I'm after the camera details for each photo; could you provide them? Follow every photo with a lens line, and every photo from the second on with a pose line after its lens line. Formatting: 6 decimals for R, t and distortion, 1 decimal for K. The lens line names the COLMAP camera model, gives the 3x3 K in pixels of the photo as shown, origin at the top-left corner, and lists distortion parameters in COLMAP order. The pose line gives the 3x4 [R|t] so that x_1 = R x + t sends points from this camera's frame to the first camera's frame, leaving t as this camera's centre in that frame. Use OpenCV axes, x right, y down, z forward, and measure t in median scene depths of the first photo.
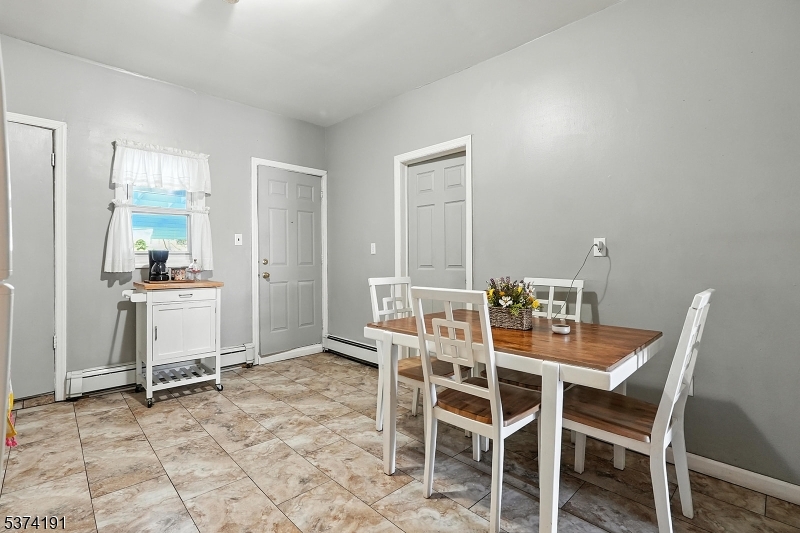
lens RADIAL K [[374.4, 0, 396.7], [0, 374.4, 263.4], [0, 0, 1]] dist [-0.002488, 0.000294]
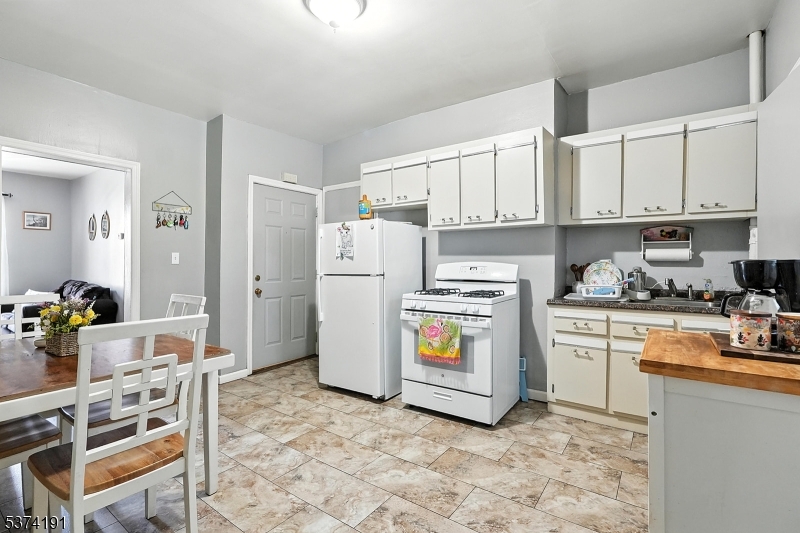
lens RADIAL K [[374.4, 0, 396.7], [0, 374.4, 263.4], [0, 0, 1]] dist [-0.002488, 0.000294]
pose [[-0.984497, -0.002126, -0.175388, -0.327074], [-0.002194, 0.999998, 0.000194, -0.046266], [0.175388, 0.000576, -0.984499, 2.053953]]
